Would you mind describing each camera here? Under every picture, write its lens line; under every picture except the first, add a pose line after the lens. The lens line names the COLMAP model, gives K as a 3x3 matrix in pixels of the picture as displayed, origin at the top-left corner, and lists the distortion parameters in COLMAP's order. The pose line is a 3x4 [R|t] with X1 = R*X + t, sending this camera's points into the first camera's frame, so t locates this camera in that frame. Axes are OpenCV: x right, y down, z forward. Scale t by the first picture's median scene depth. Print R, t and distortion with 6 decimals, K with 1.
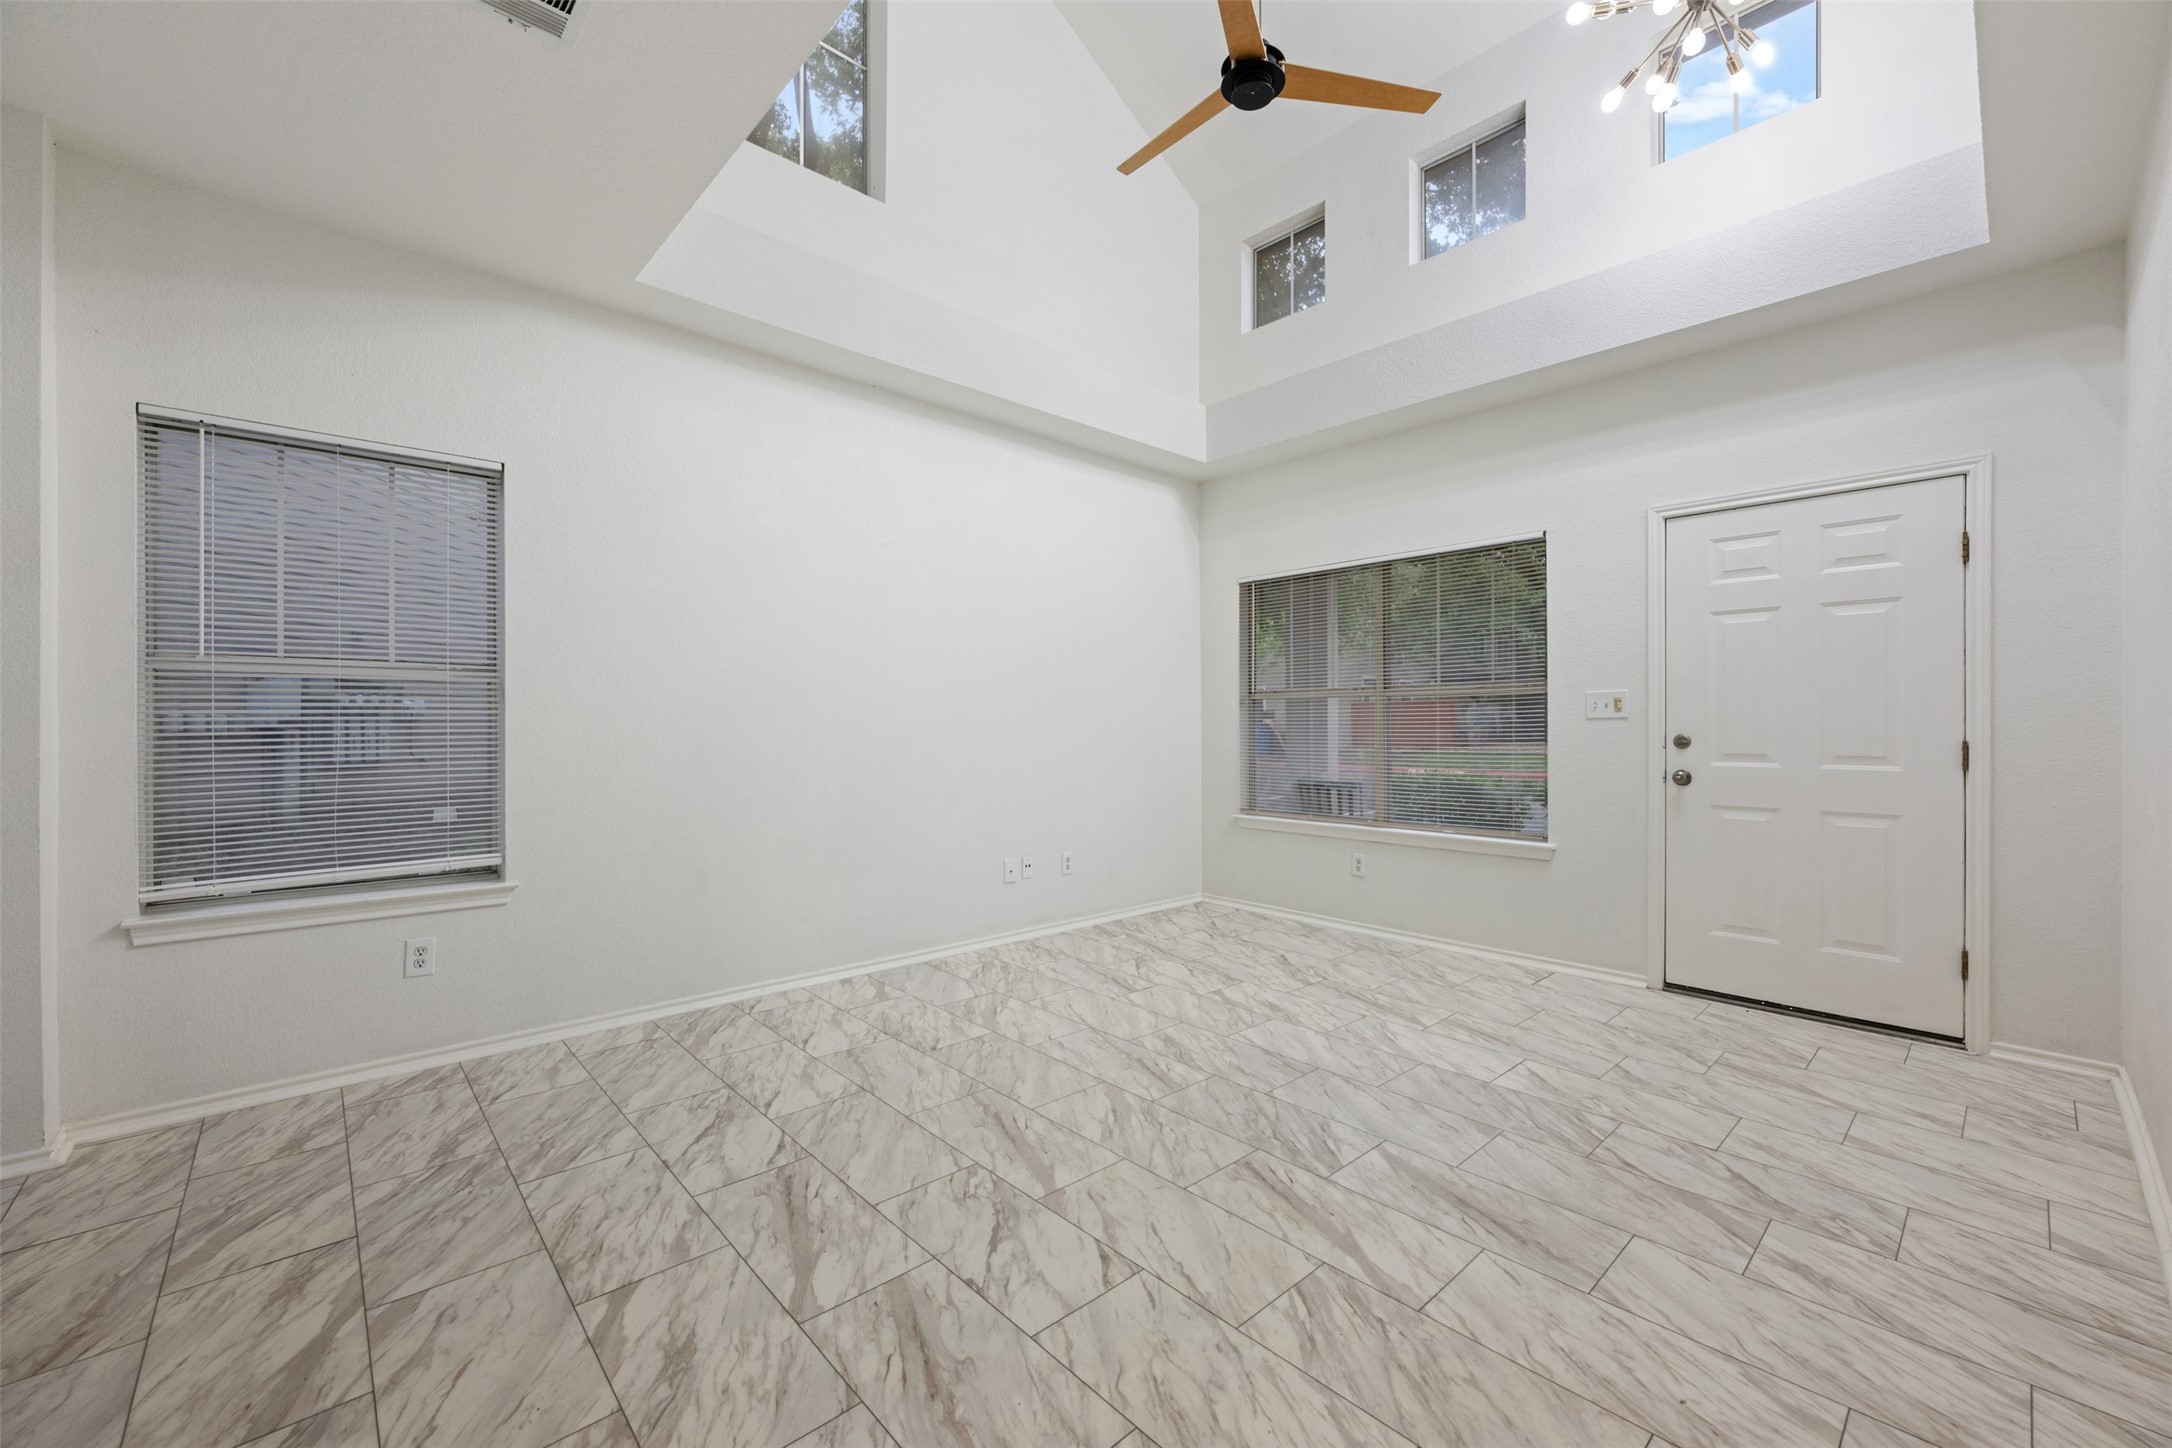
lens RADIAL K [[856.0, 0, 1080.9], [0, 856.0, 725.4], [0, 0, 1]] dist [-0.001399, -0.000277]
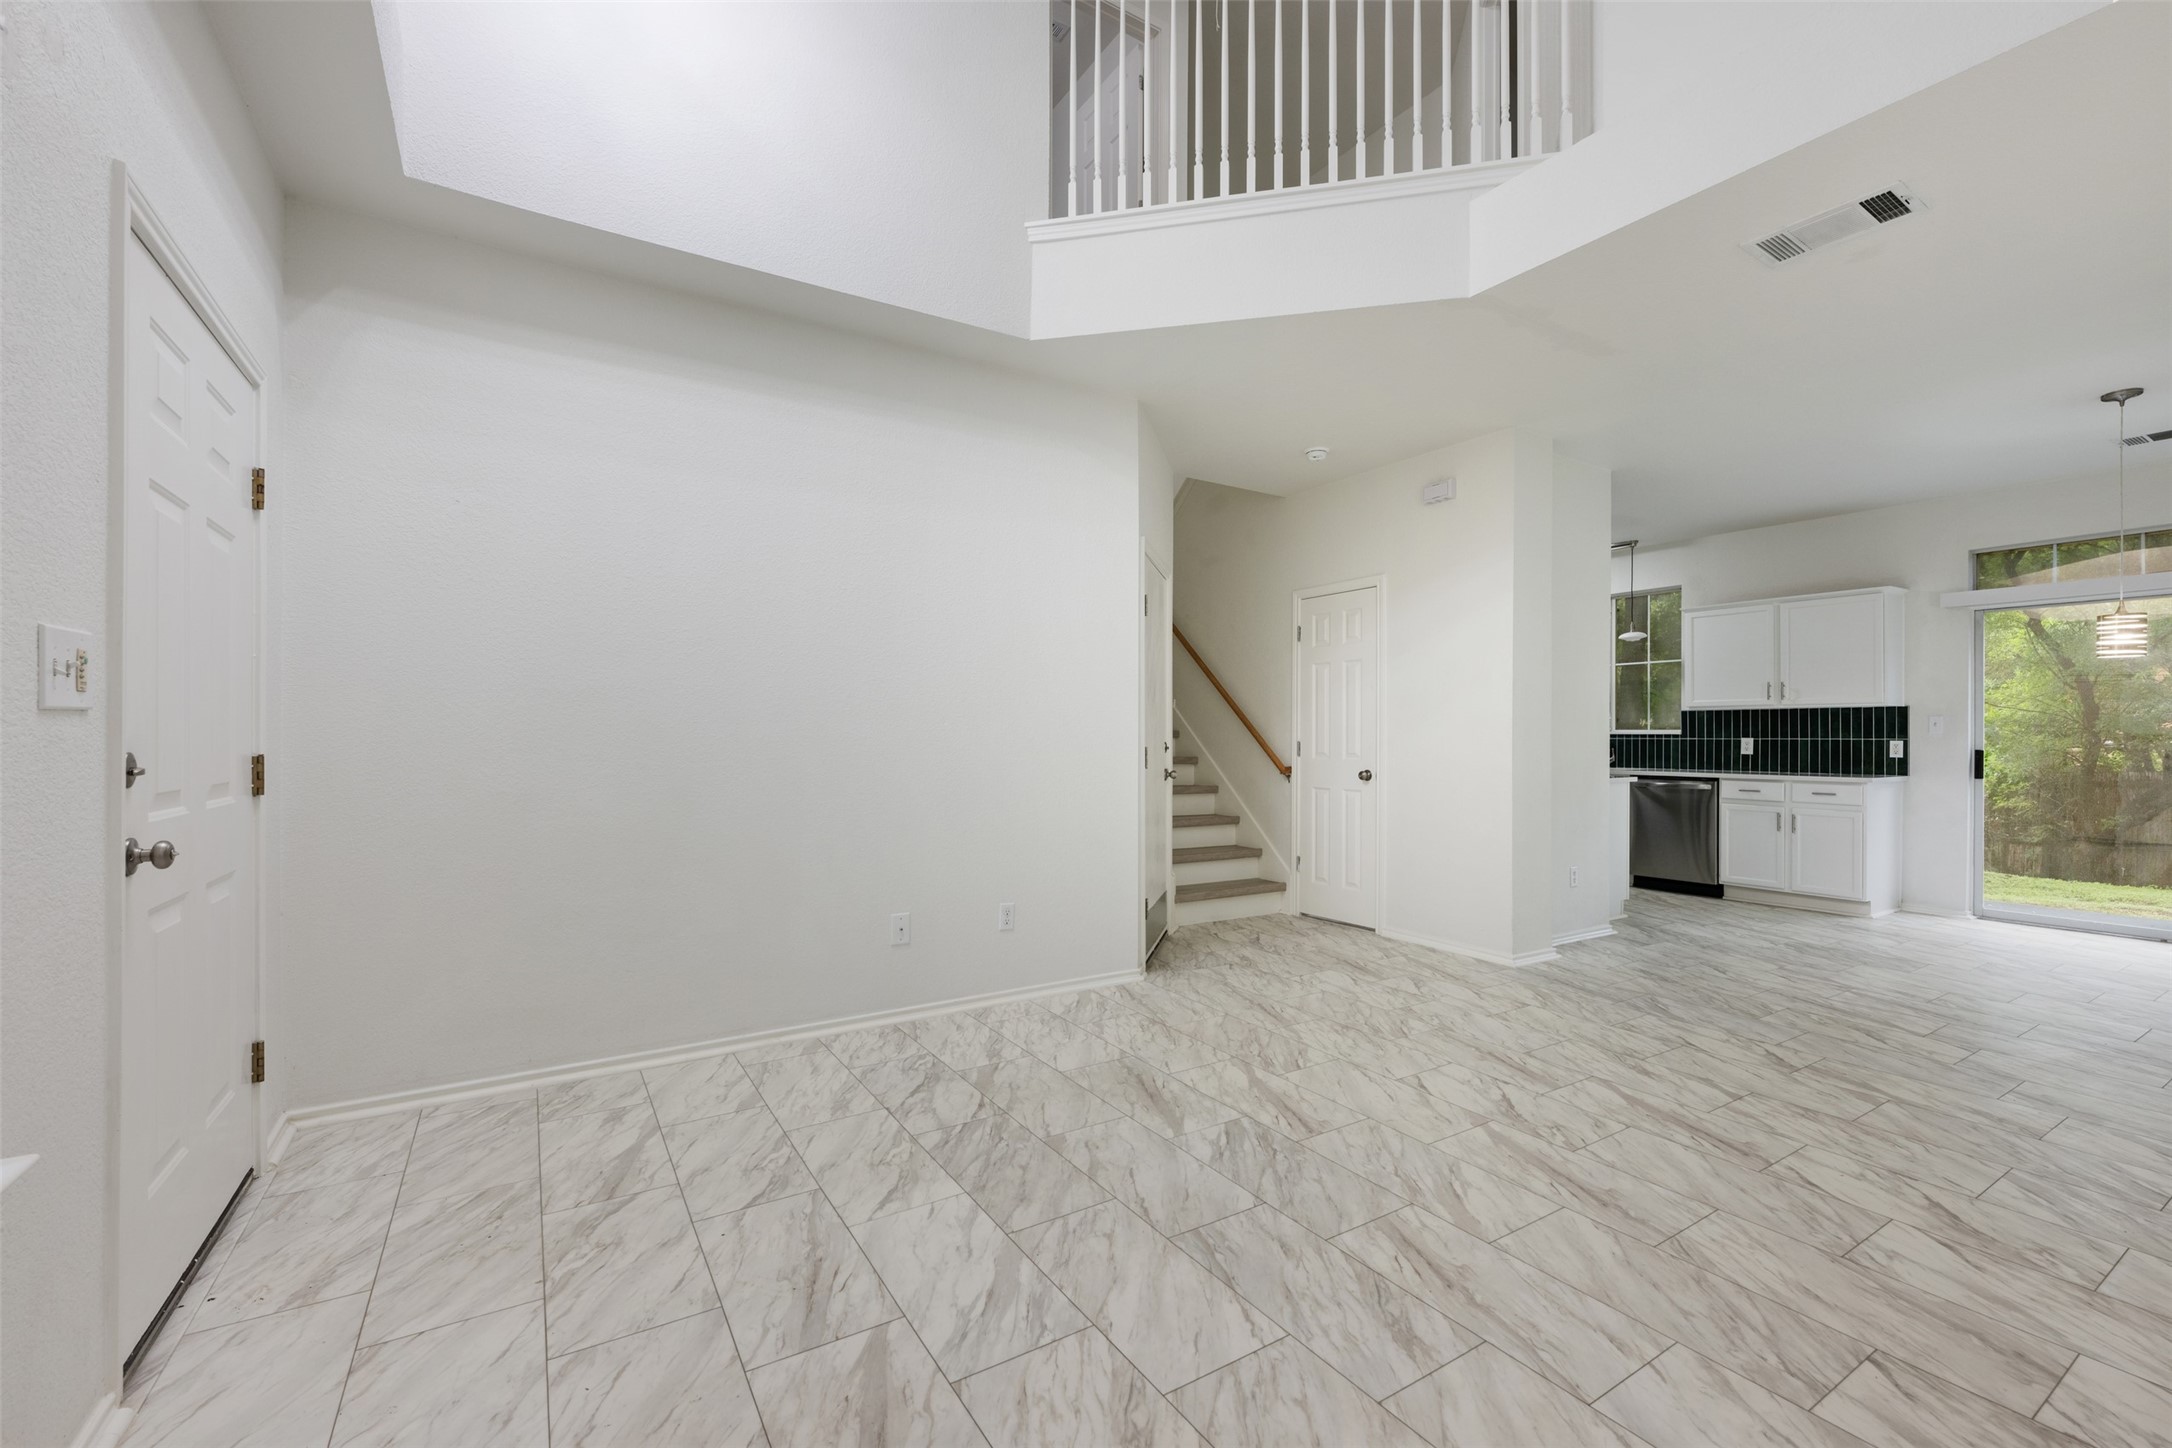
lens RADIAL K [[903.2, 0, 1091.4], [0, 903.2, 724.8], [0, 0, 1]] dist [-0.000949, -0.000370]
pose [[-0.985467, -0.001613, 0.169859, 0.220591], [-0.004306, 0.999871, -0.015492, 0.002818], [-0.169812, -0.015999, -0.985347, 1.763880]]
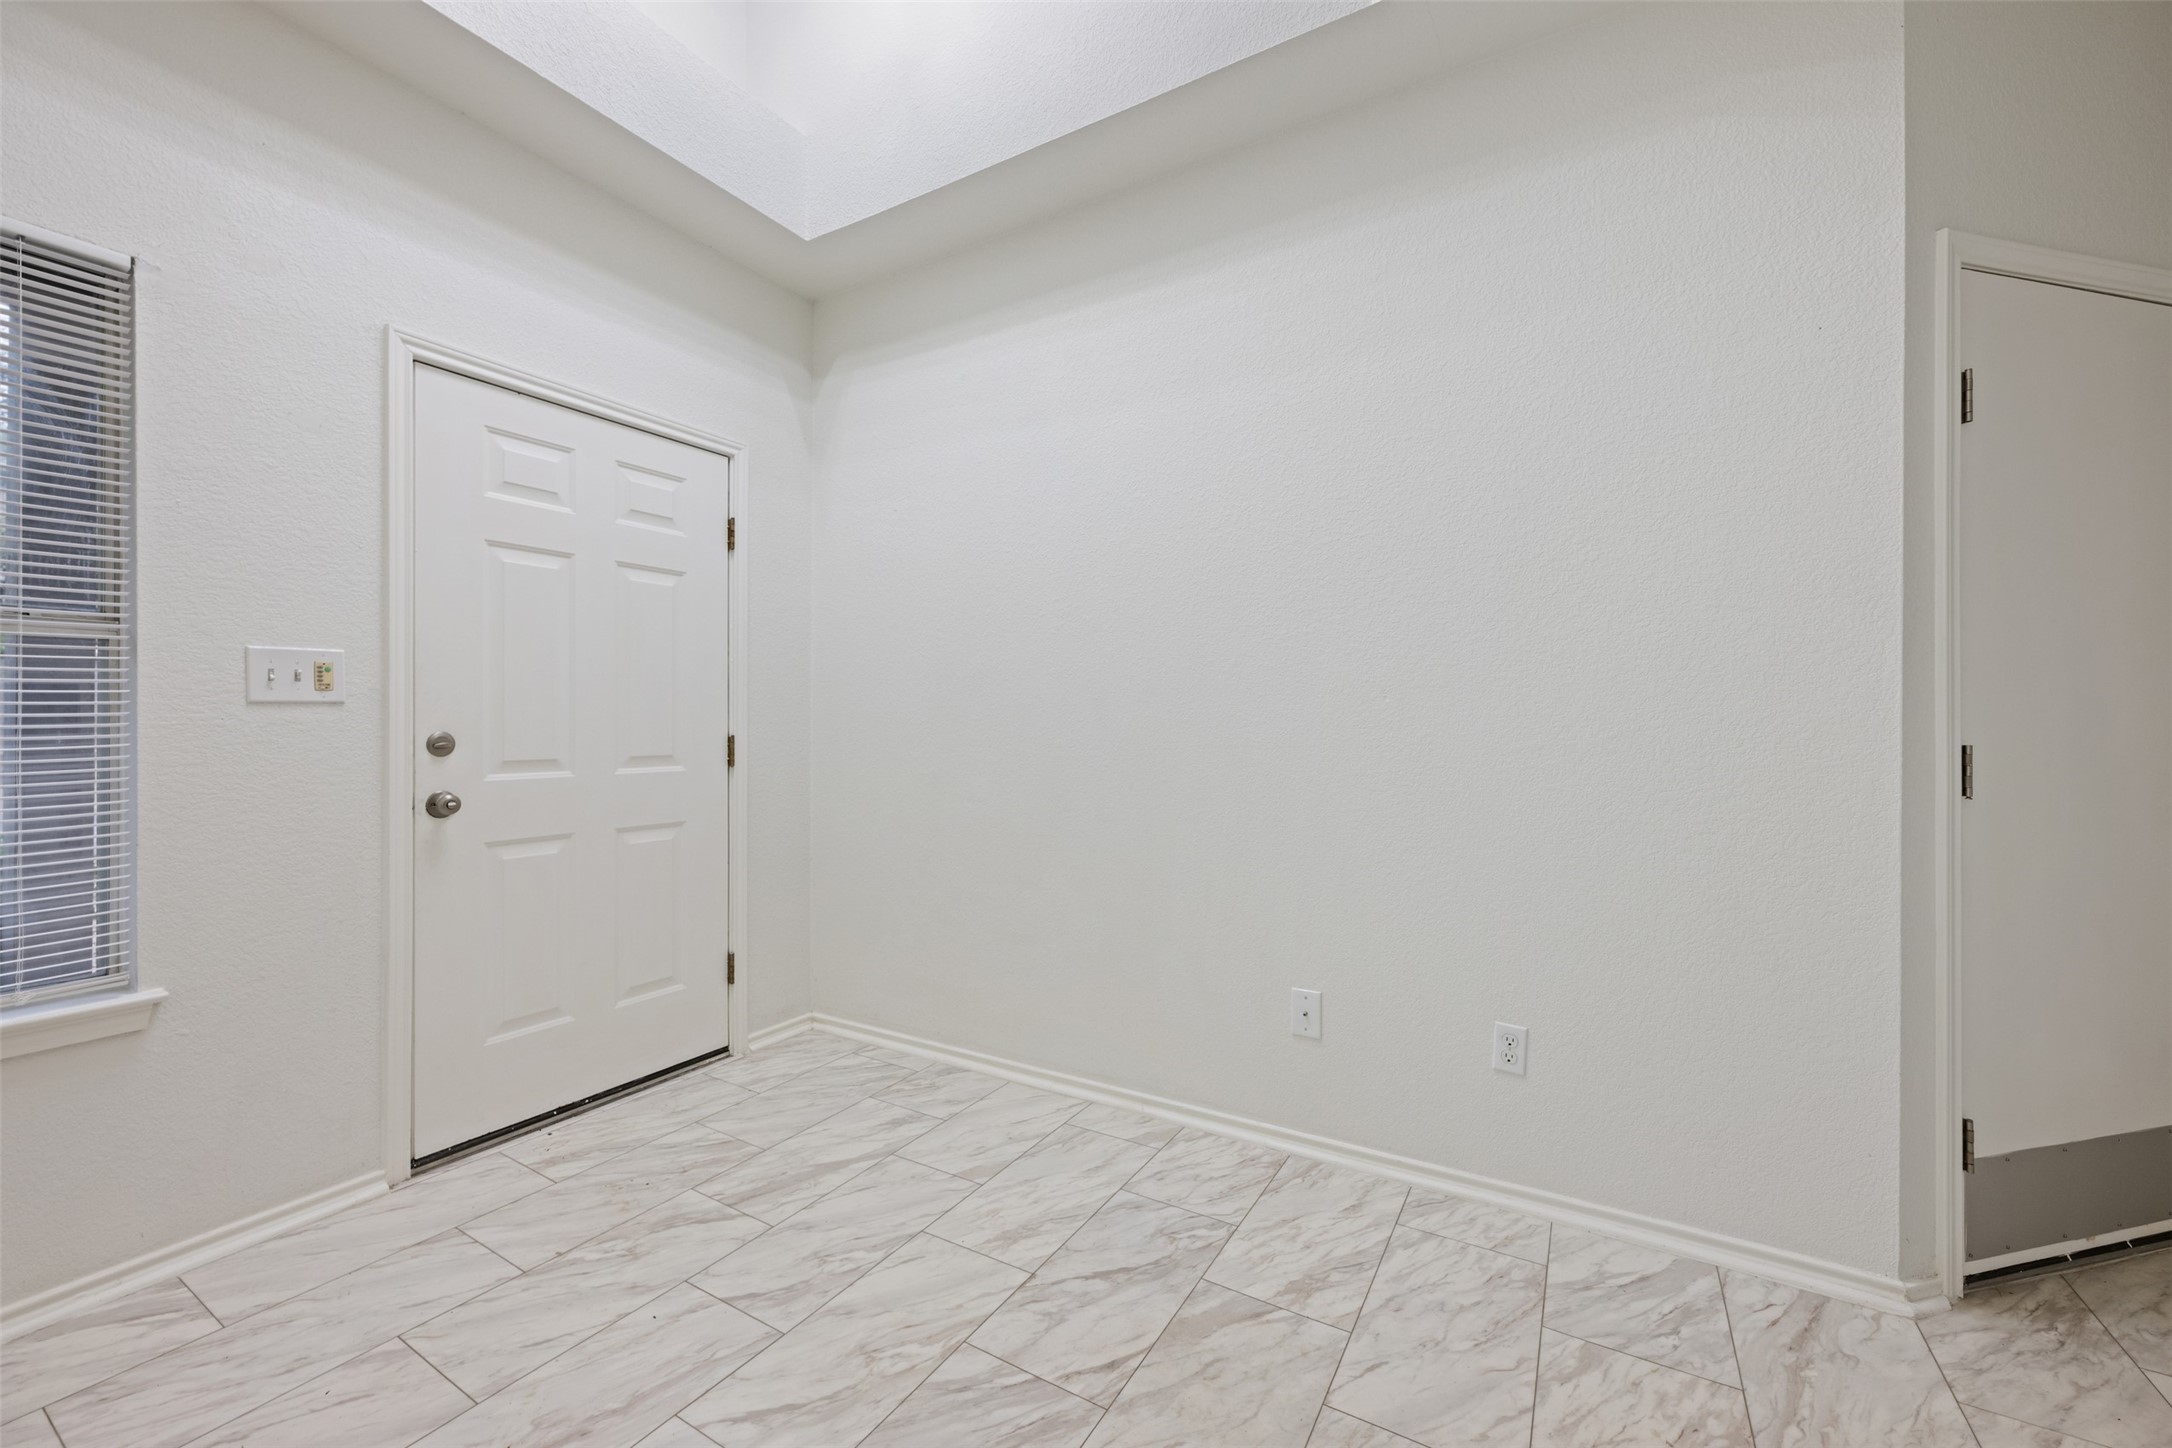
lens RADIAL K [[856.0, 0, 1082.0], [0, 856.0, 724.9], [0, 0, 1]] dist [-0.001399, -0.000277]
pose [[-0.289895, -0.003608, 0.957052, 0.000425], [-0.003491, 0.999990, 0.002713, 0.003028], [-0.957052, -0.002555, -0.289905, 0.969534]]
